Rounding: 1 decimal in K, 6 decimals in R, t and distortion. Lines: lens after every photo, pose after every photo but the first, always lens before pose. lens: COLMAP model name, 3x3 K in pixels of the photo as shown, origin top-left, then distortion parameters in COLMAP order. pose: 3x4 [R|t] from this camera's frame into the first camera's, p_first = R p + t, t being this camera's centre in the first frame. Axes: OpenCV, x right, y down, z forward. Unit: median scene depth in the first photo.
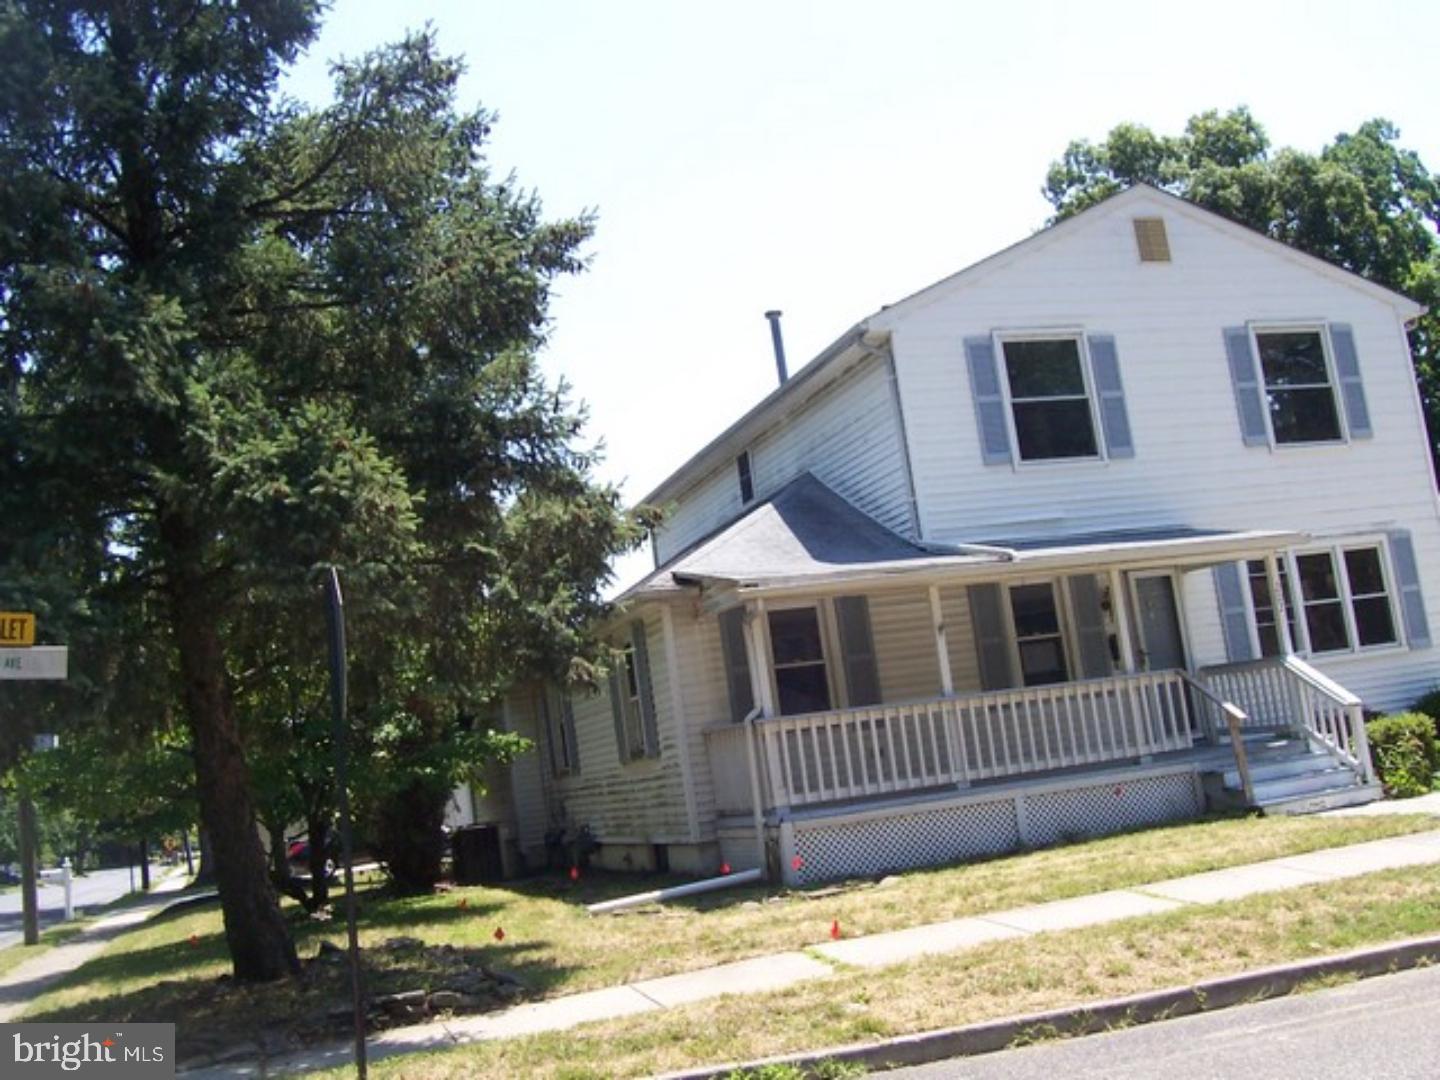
lens RADIAL K [[1546.6, 0, 720.0], [0, 1546.6, 540.0], [0, 0, 1]] dist [-0.184540, 0.162902]
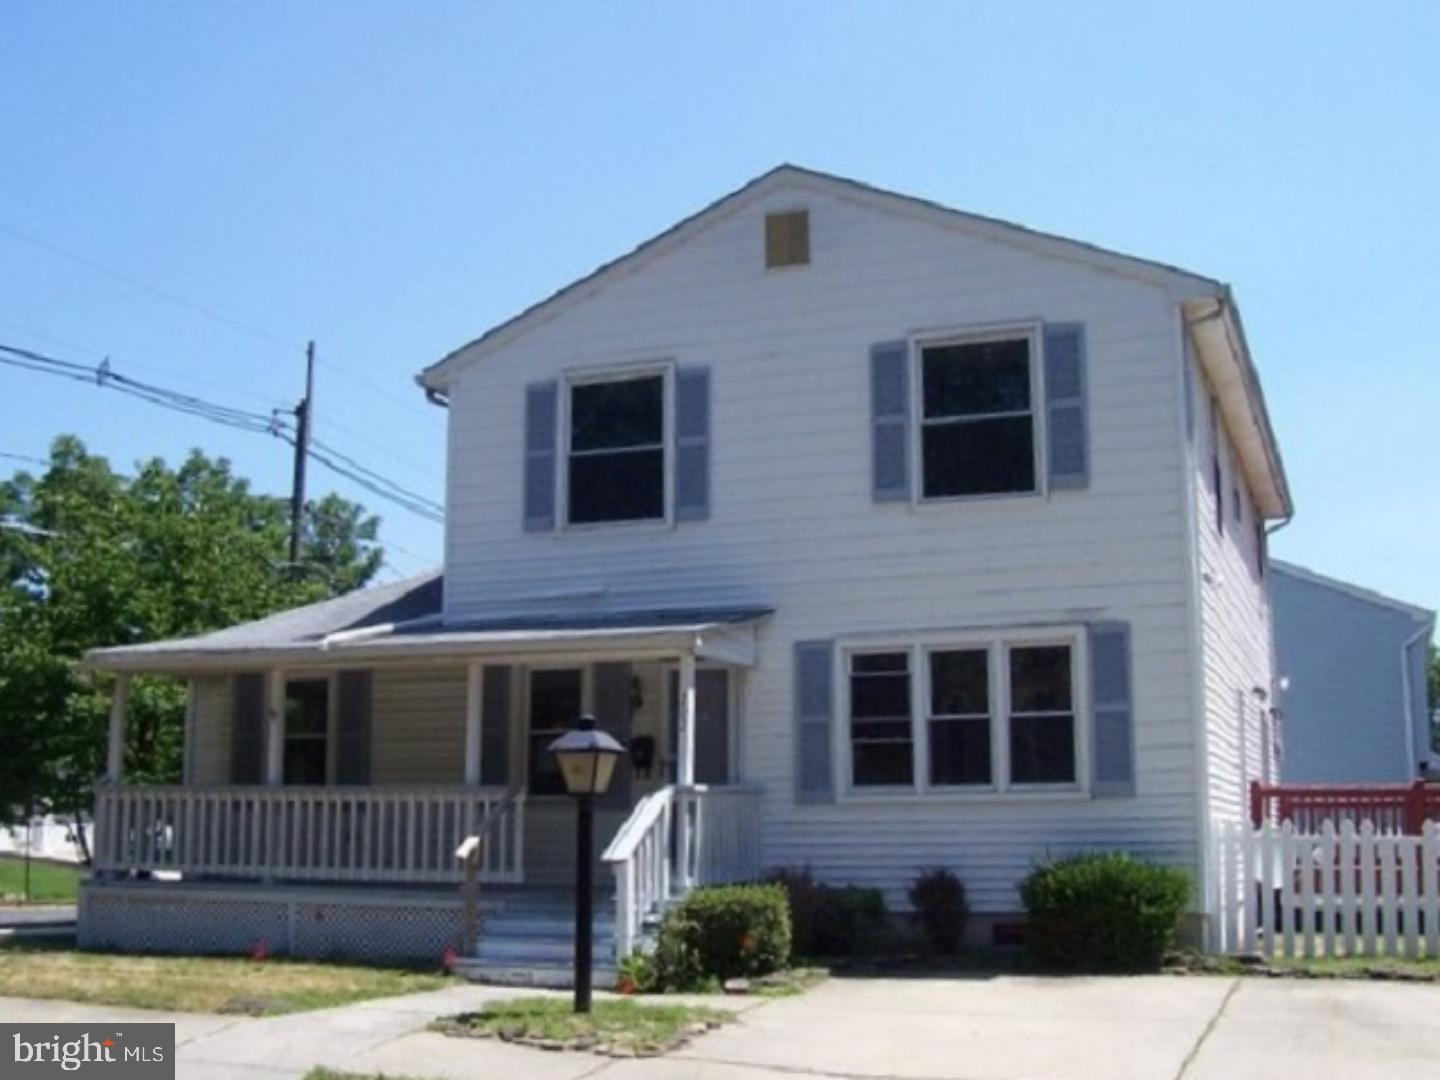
lens RADIAL K [[1823.8, 0, 720.0], [0, 1823.8, 540.0], [0, 0, 1]] dist [-0.111791, 0.018799]
pose [[0.771280, 0.022260, -0.636107, 0.893377], [-0.002924, 0.999502, 0.031430, -0.073907], [0.636489, -0.022381, 0.770961, 0.255970]]
